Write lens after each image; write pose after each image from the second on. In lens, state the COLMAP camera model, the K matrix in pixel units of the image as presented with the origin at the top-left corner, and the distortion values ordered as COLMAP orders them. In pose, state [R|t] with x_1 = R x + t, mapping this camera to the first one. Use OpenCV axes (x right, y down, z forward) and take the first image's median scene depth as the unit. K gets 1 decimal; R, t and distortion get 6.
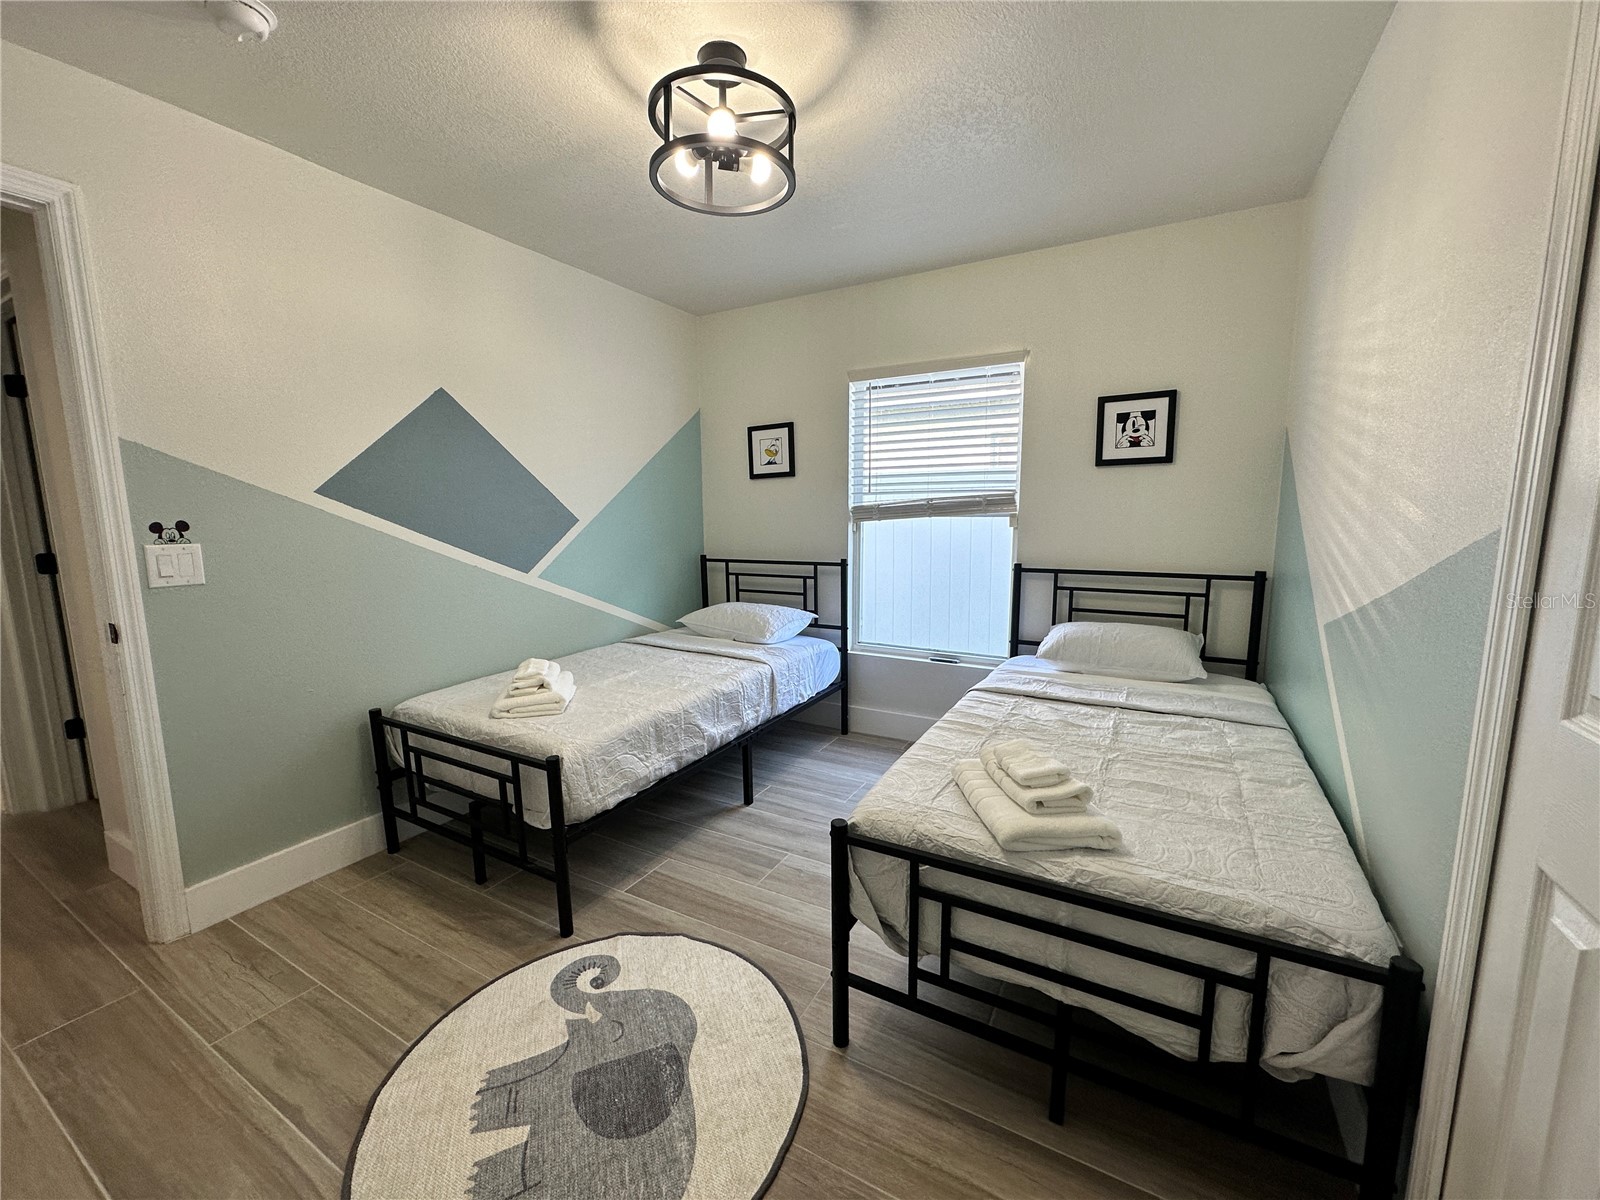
lens RADIAL K [[639.6, 0, 800.0], [0, 639.6, 600.0], [0, 0, 1]] dist [-0.001680, 0.000103]
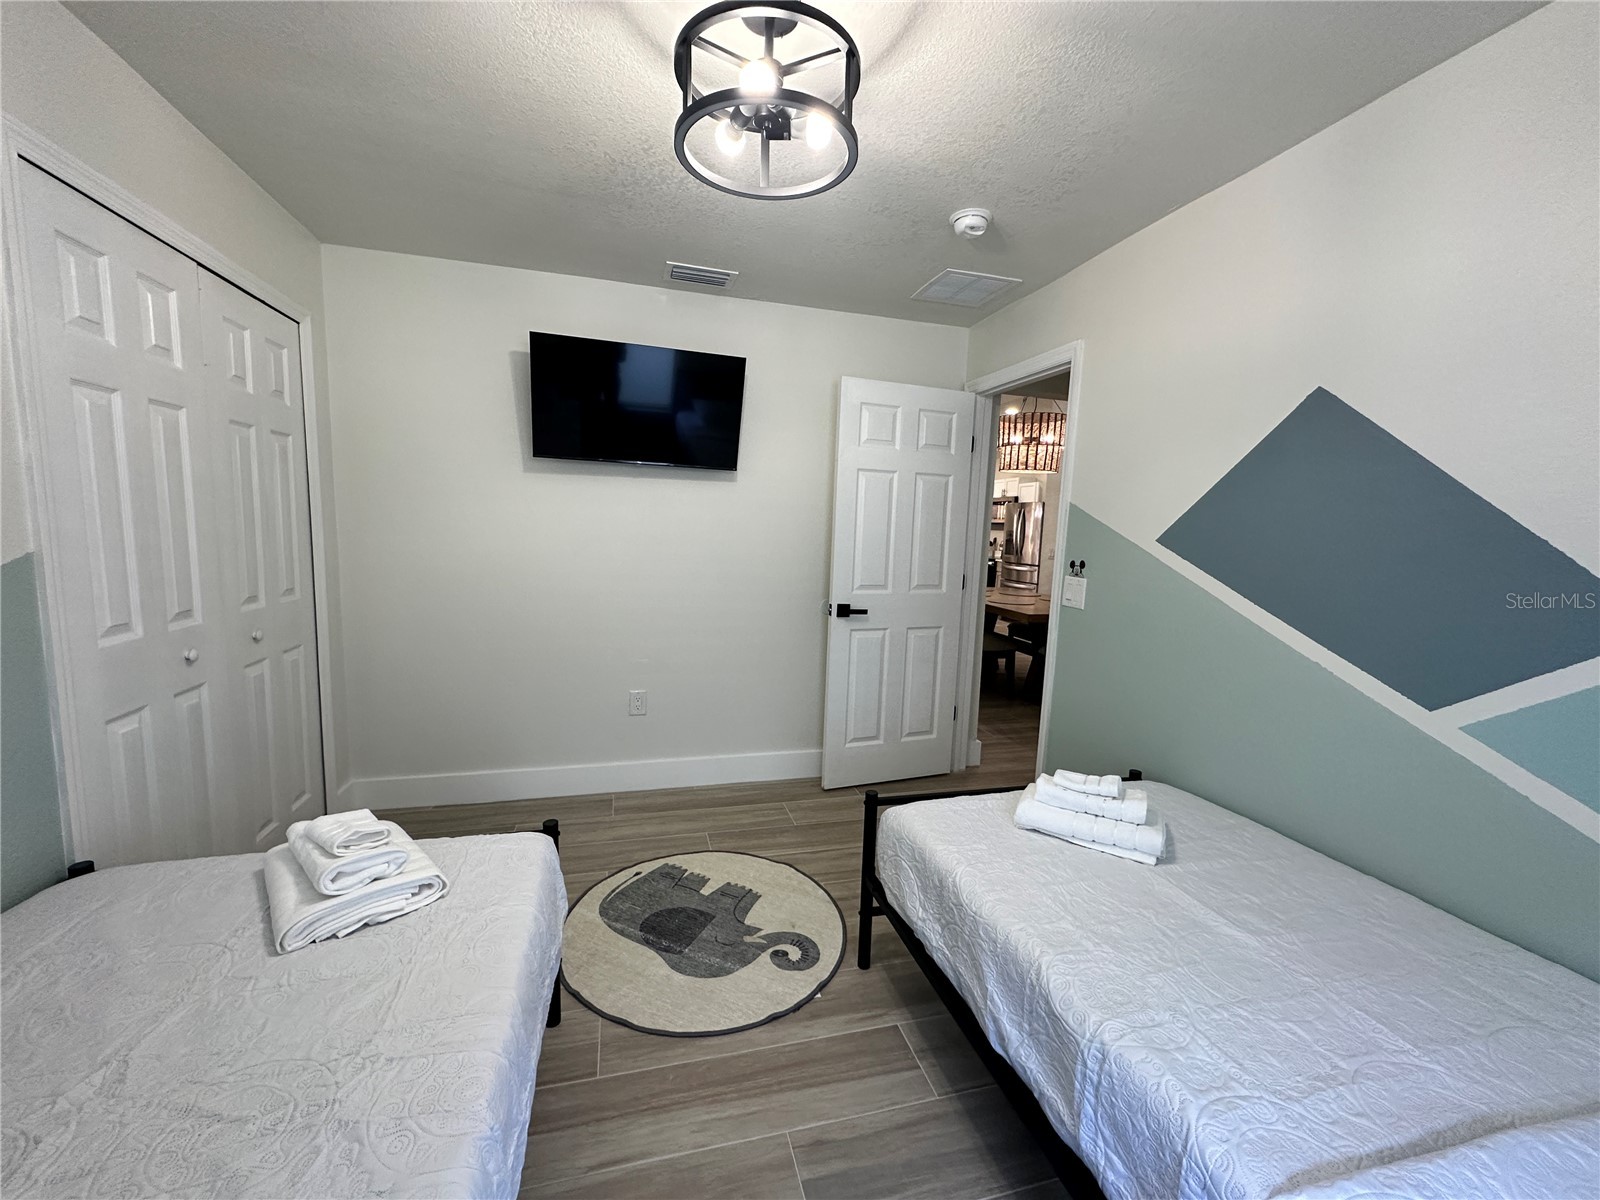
lens RADIAL K [[639.6, 0, 800.0], [0, 639.6, 600.0], [0, 0, 1]] dist [-0.001680, 0.000103]
pose [[-0.712475, 0.069222, -0.698275, 0.402500], [-0.126342, 0.966204, 0.224694, -0.275616], [0.690229, 0.248310, -0.679651, 1.549319]]
